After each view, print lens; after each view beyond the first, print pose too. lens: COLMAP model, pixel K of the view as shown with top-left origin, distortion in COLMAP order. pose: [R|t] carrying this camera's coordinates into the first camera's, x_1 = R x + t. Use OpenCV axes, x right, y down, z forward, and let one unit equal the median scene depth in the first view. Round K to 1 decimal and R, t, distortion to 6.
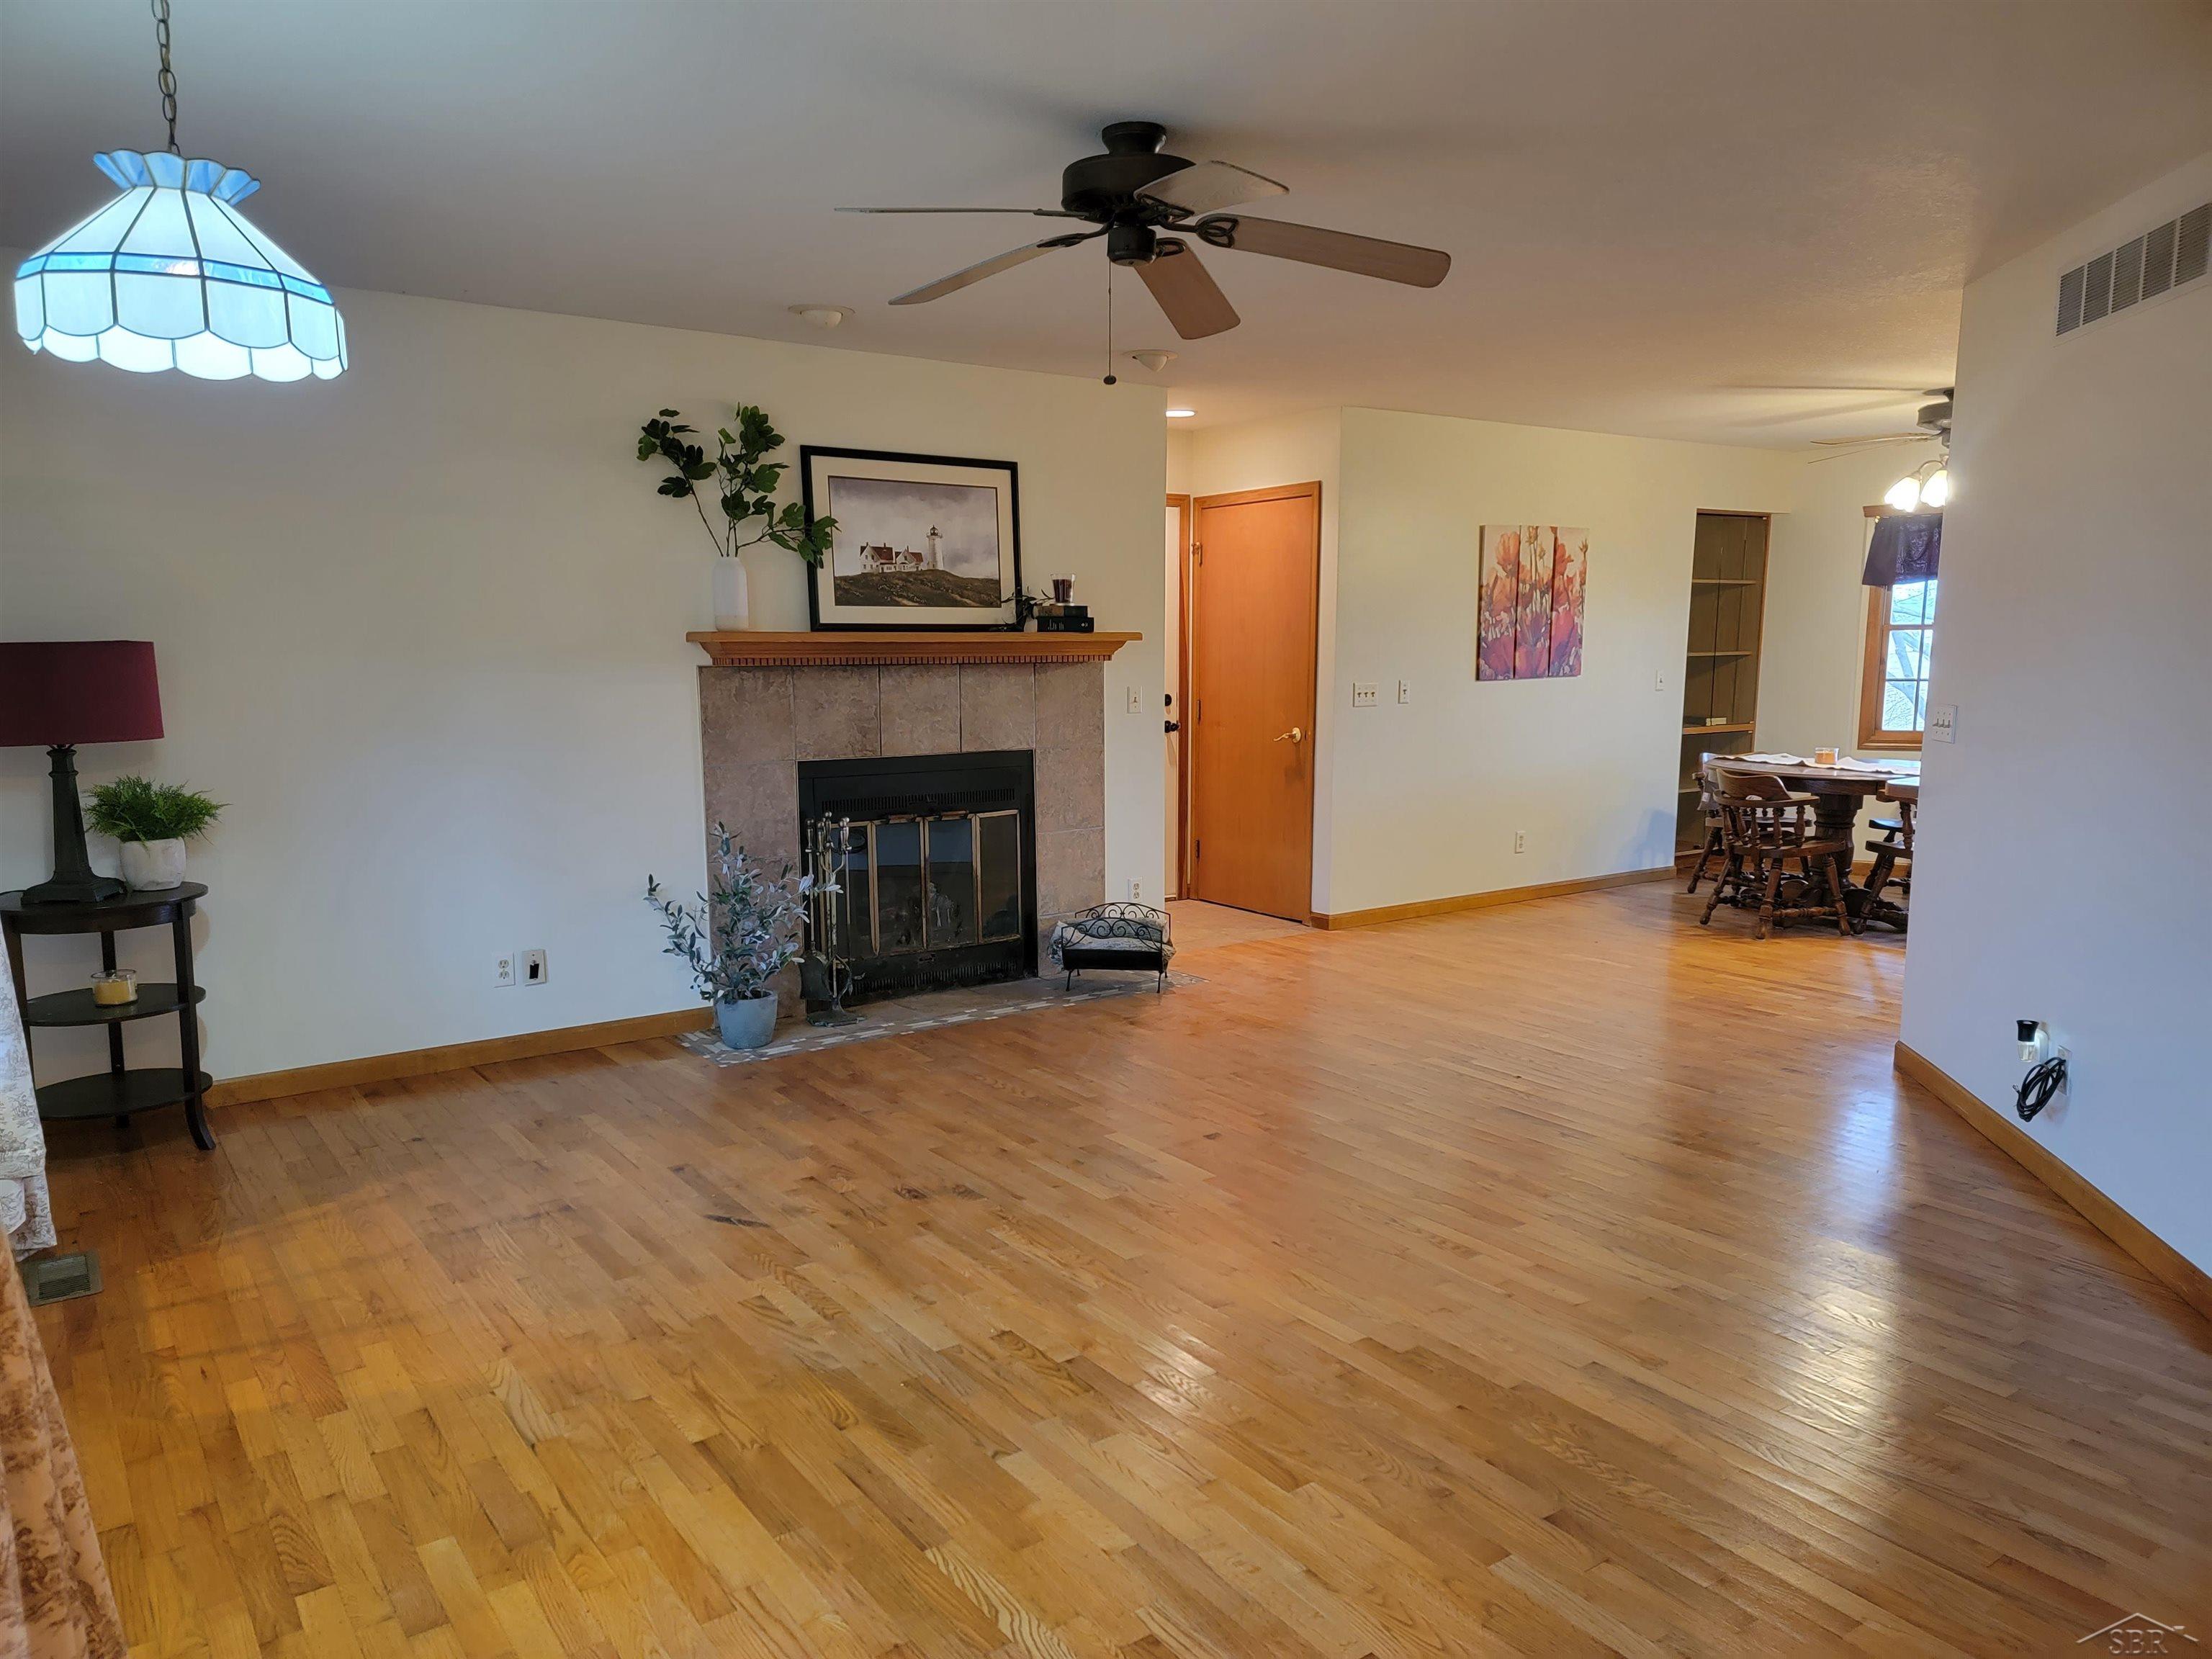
lens RADIAL K [[1529.7, 0, 1095.4], [0, 1529.7, 838.6], [0, 0, 1]] dist [0.054315, -0.000336]
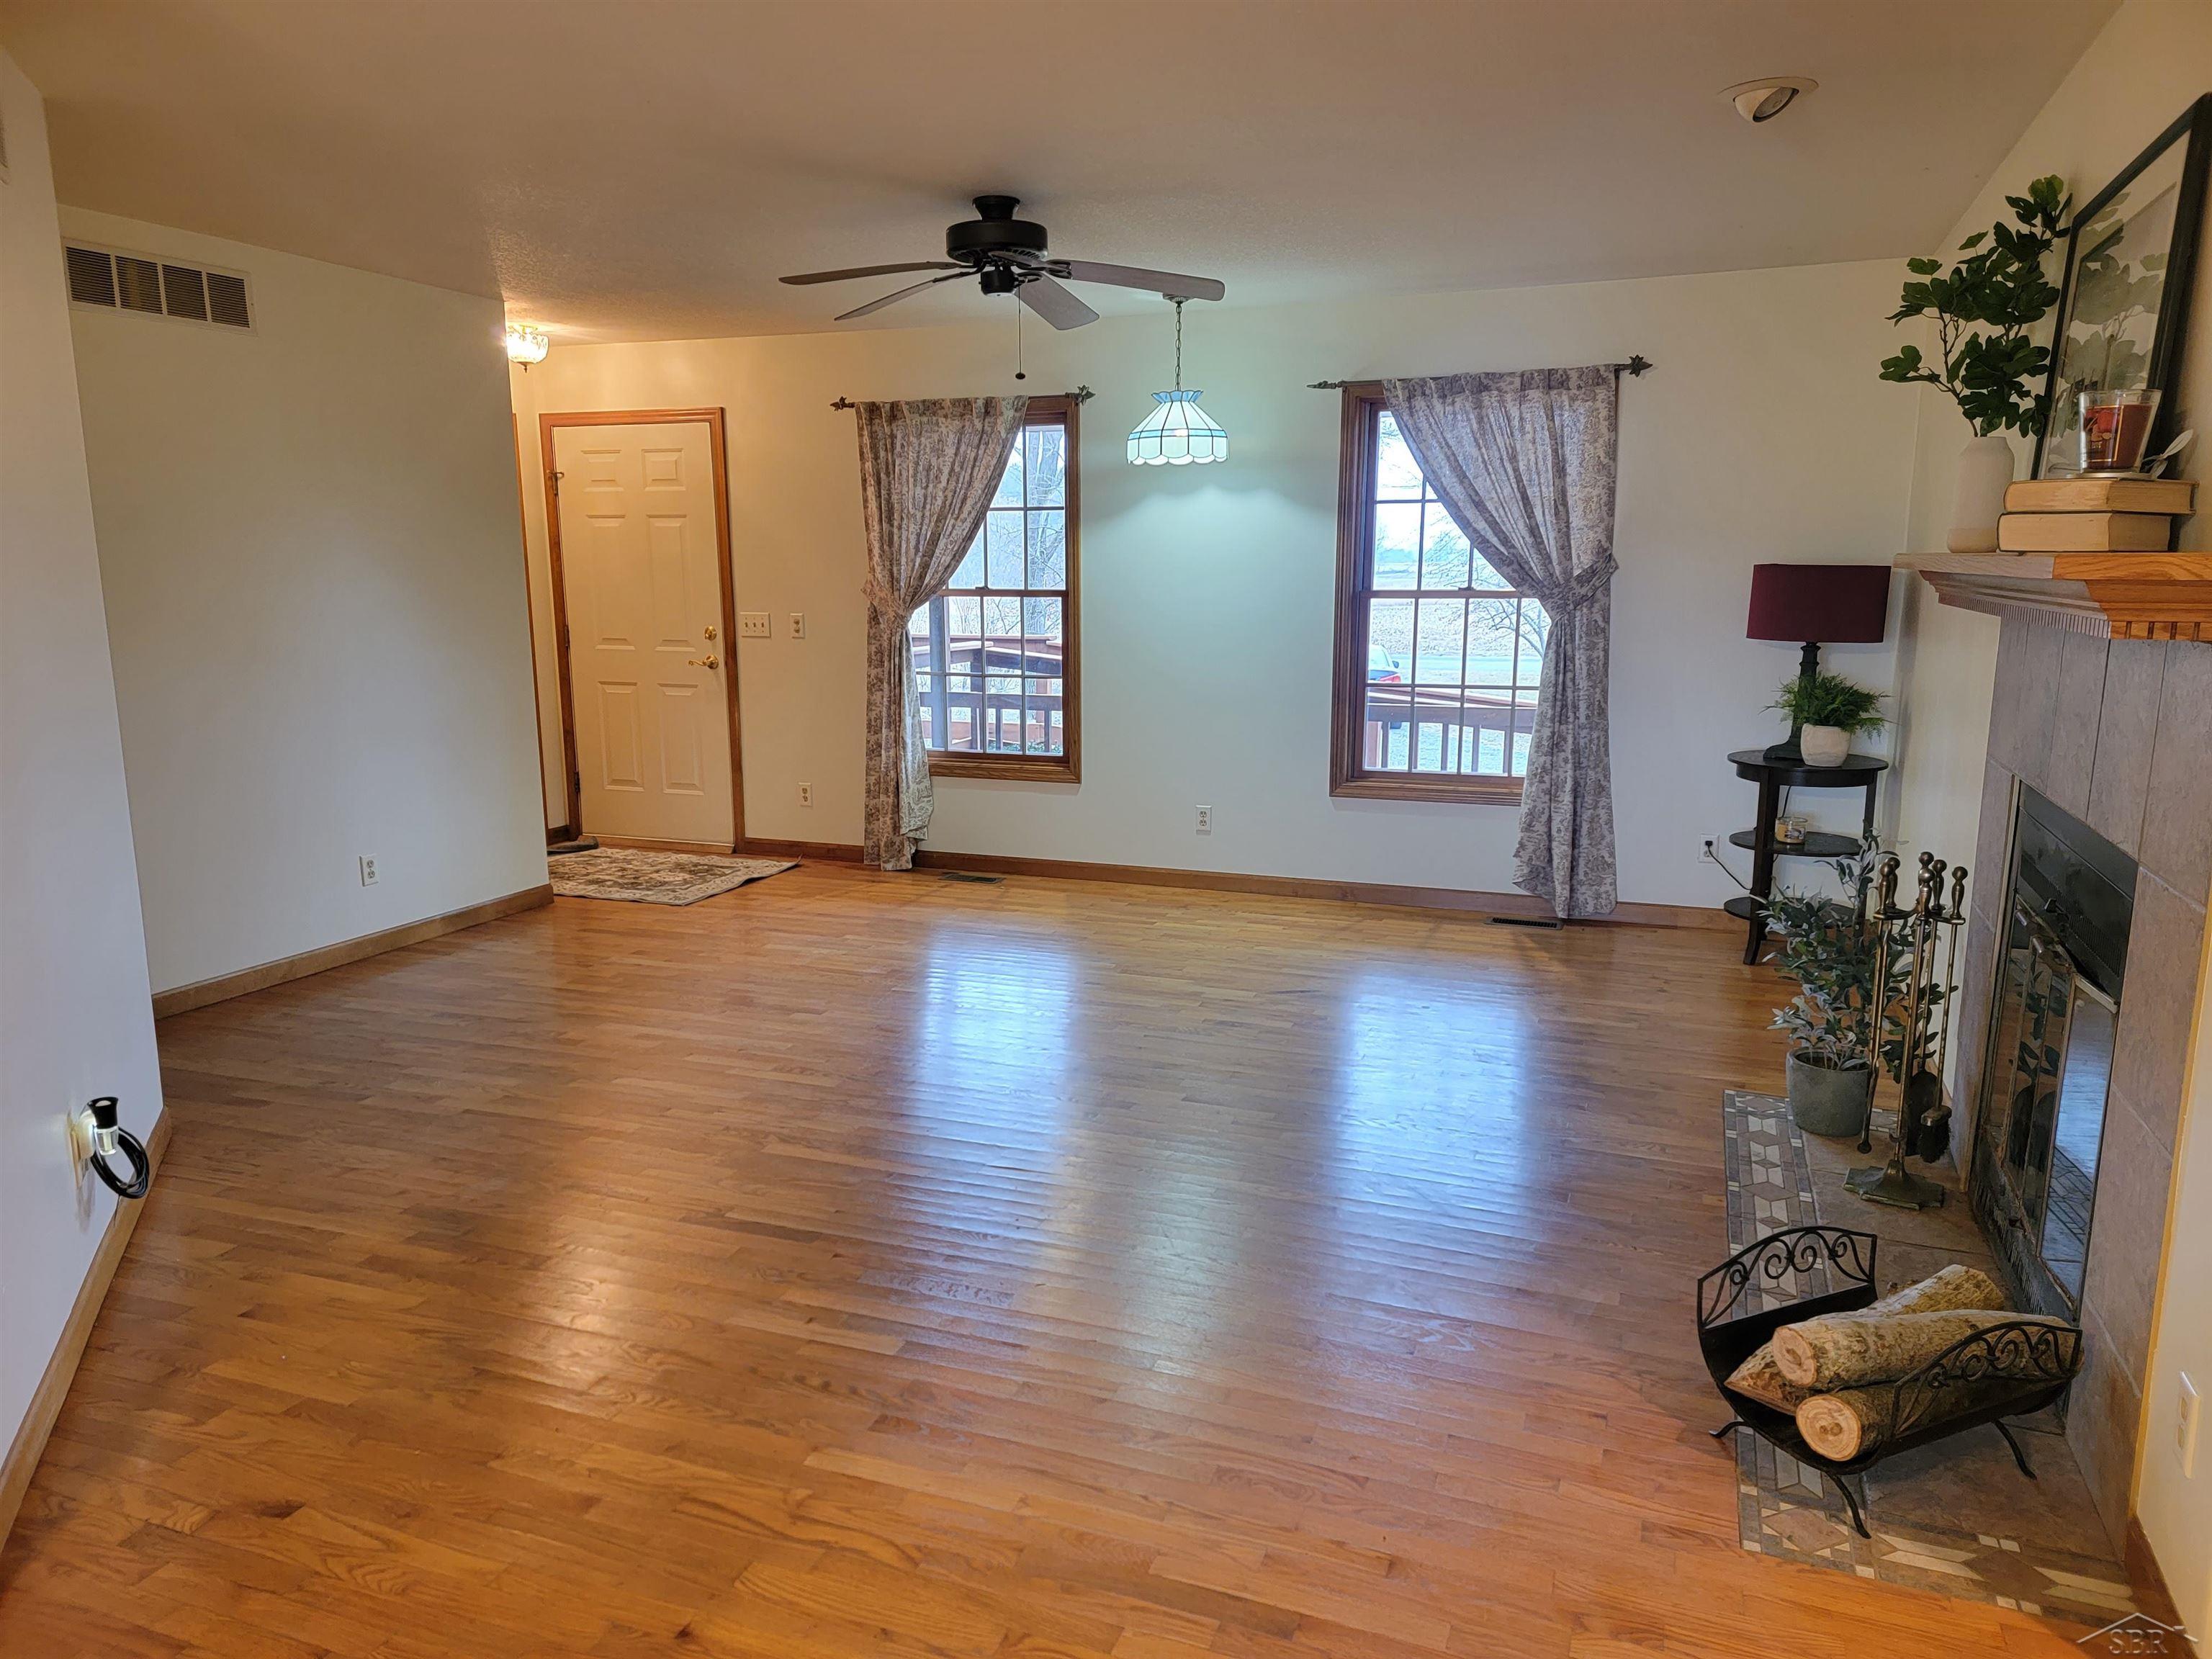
lens RADIAL K [[1529.7, 0, 1104.9], [0, 1529.7, 835.5], [0, 0, 1]] dist [0.054315, -0.000336]
pose [[-0.835105, 0.100017, -0.540921, 0.505563], [-0.069828, 0.956103, 0.284589, -0.208436], [0.545640, 0.275433, -0.791463, 1.589575]]
